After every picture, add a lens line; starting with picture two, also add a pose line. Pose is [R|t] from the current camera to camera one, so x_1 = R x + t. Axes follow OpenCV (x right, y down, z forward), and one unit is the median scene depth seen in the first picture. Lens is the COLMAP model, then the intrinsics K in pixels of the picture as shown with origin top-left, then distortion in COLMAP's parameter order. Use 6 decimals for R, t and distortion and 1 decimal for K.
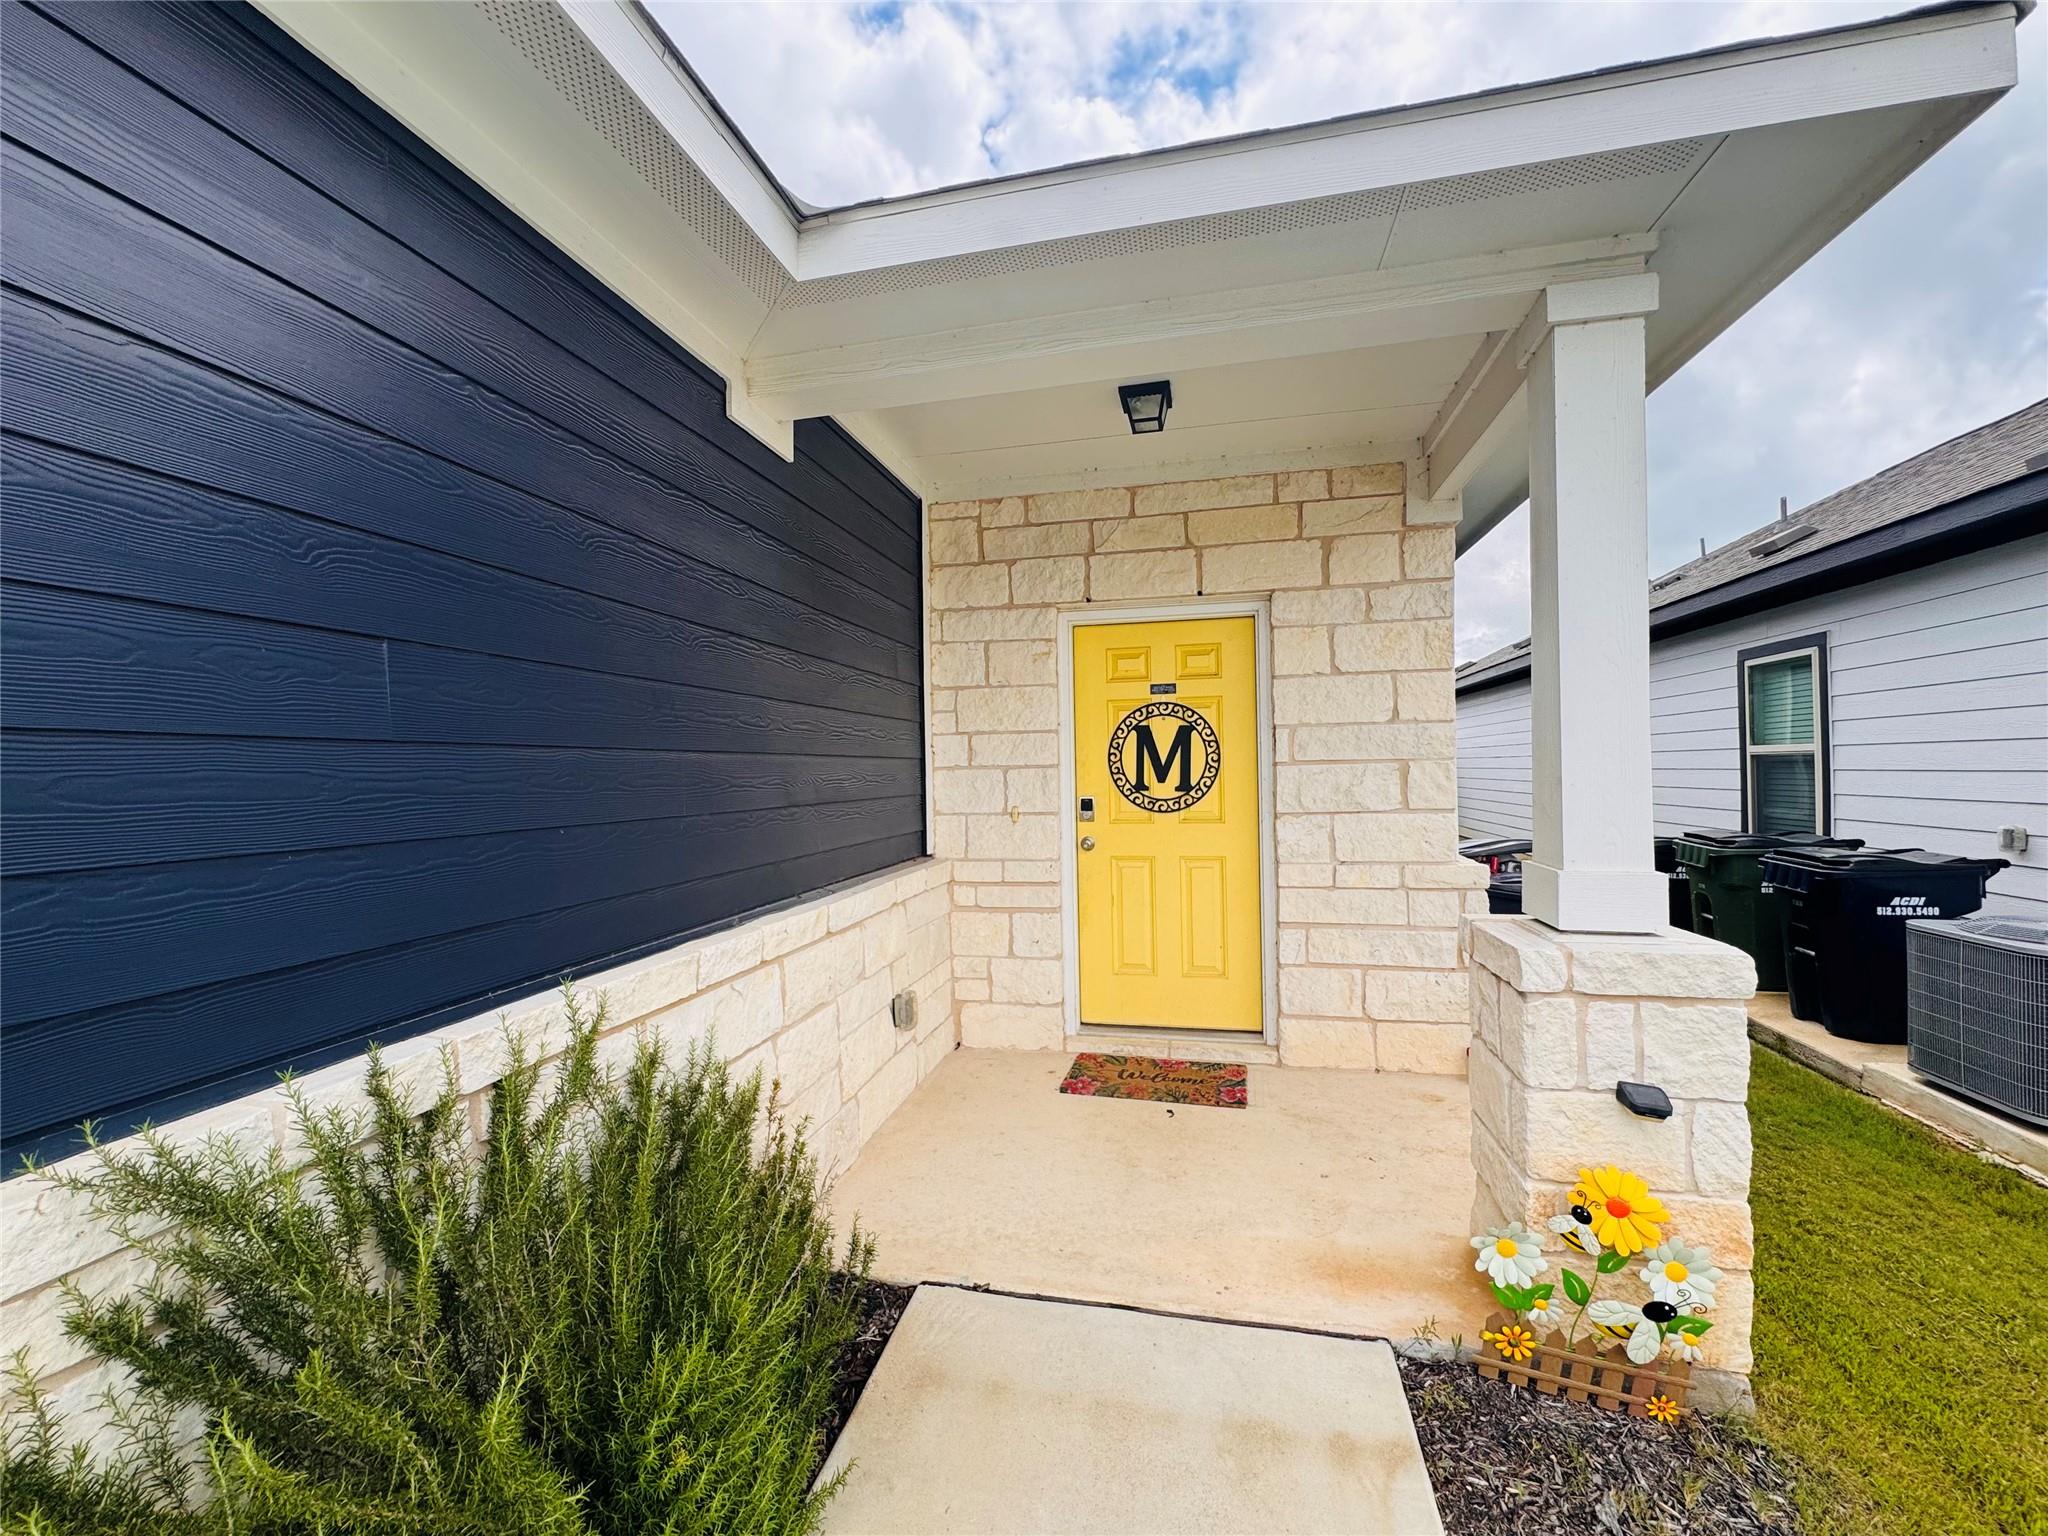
lens RADIAL K [[816.8, 0, 1026.0], [0, 816.8, 765.0], [0, 0, 1]] dist [-0.002364, 0.000371]
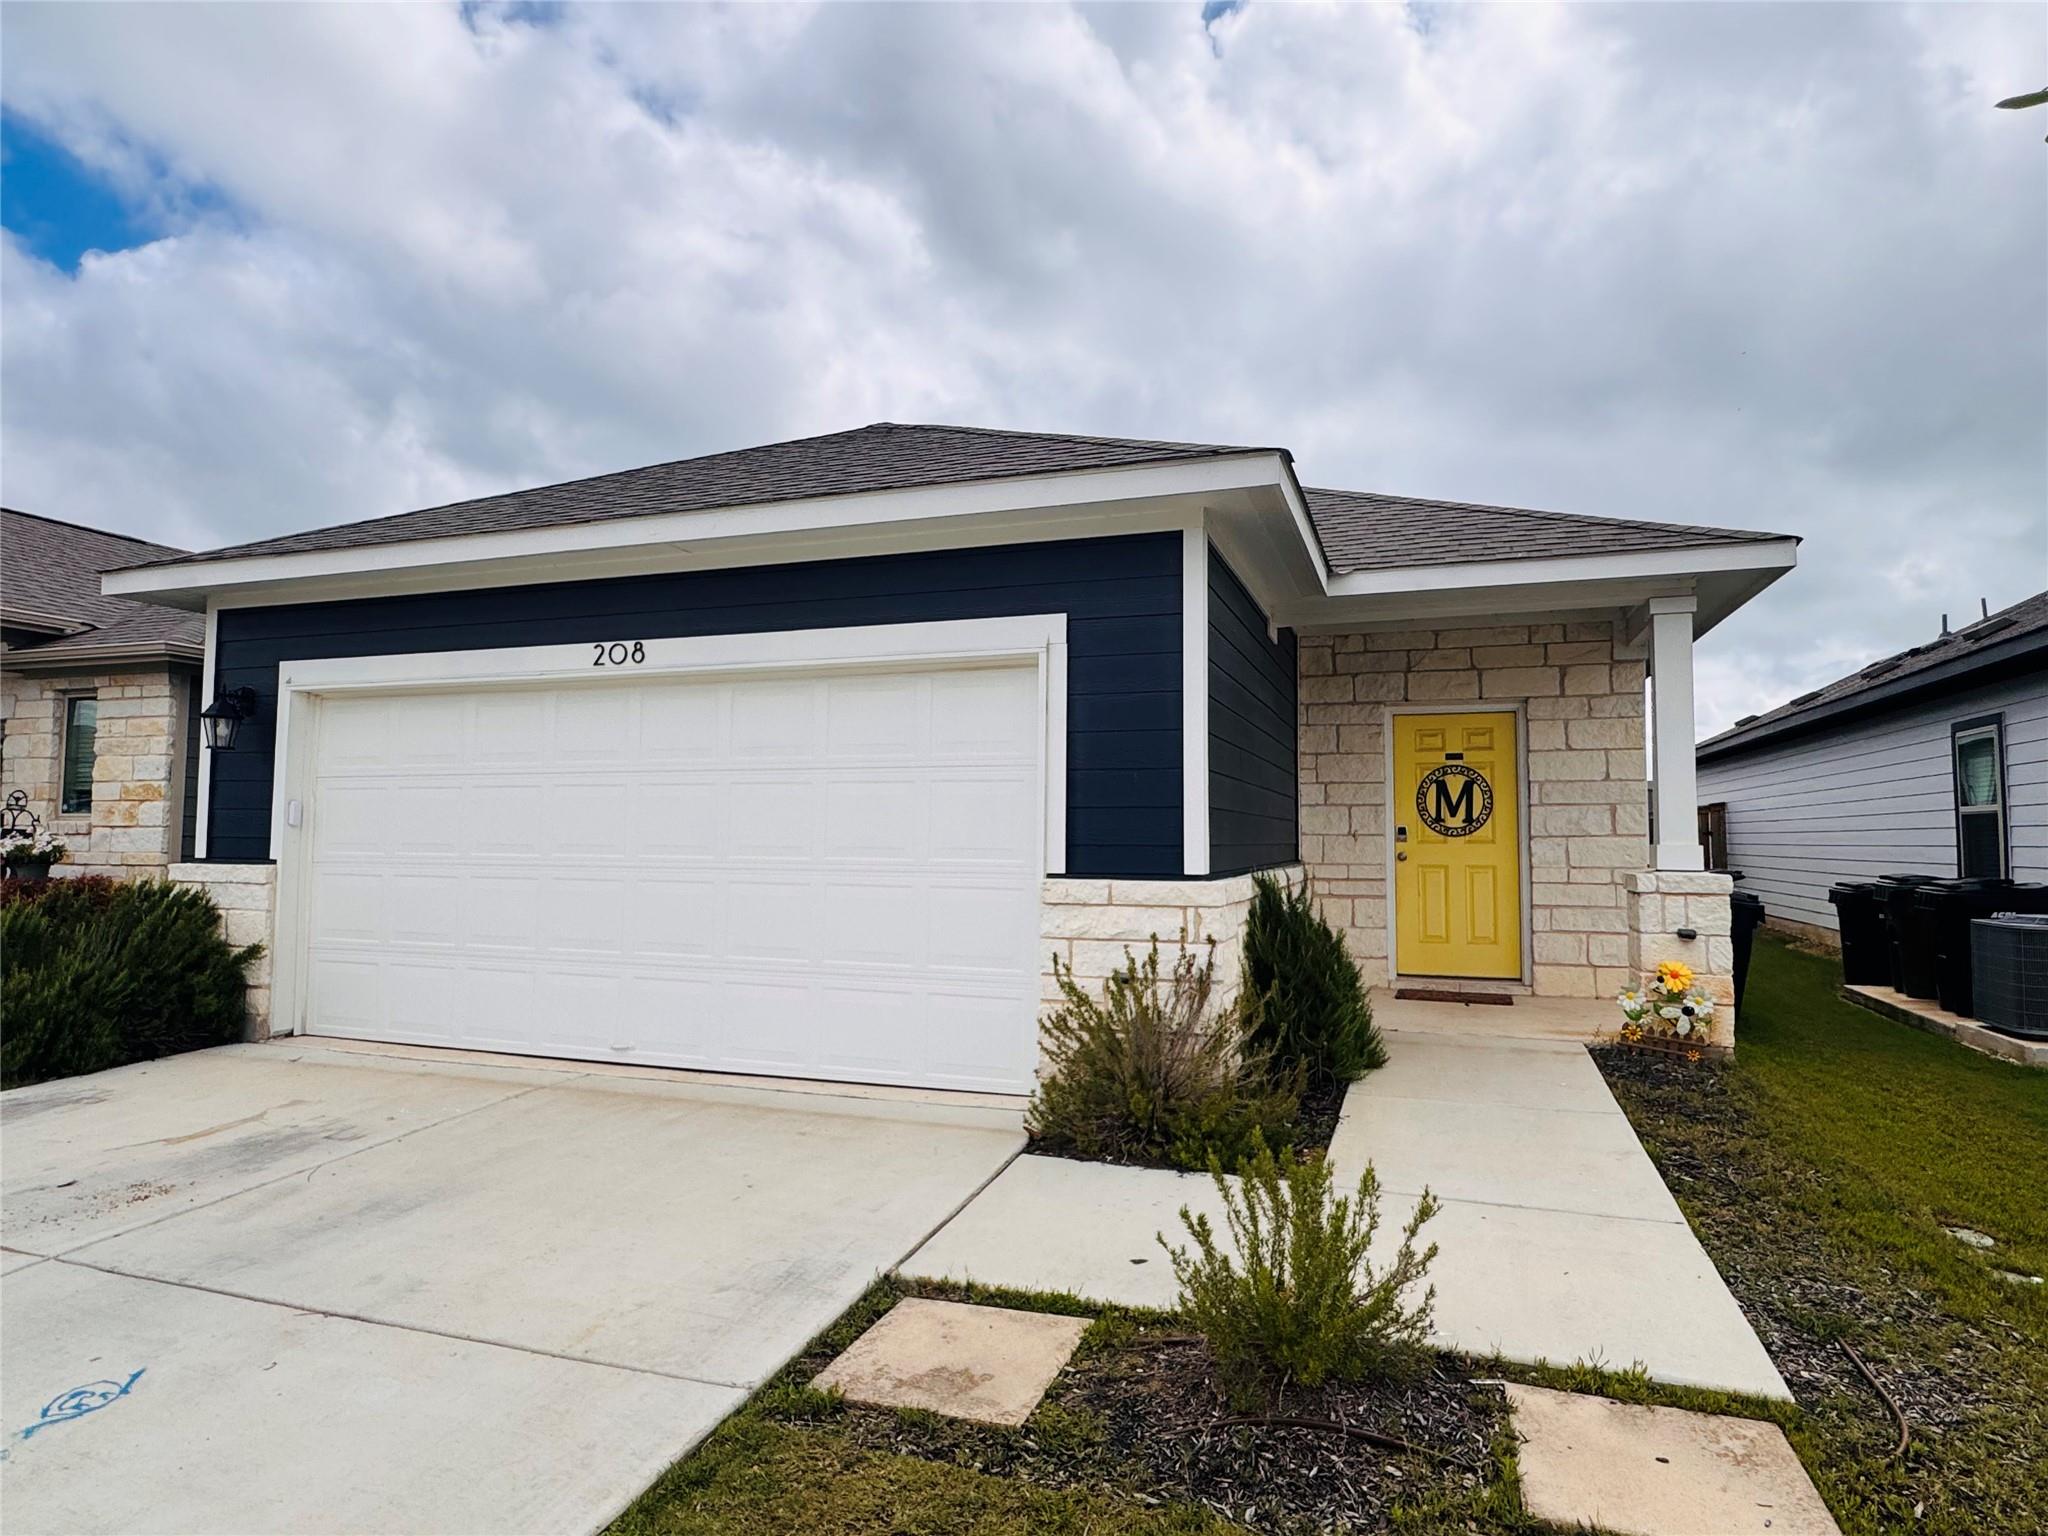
lens RADIAL K [[1178.9, 0, 1021.9], [0, 1178.9, 769.1], [0, 0, 1]] dist [0.006925, 0.001938]
pose [[0.994085, 0.015467, -0.107497, -0.423045], [-0.021427, 0.998283, -0.054513, 0.072704], [0.106469, 0.056494, 0.992710, -1.362292]]
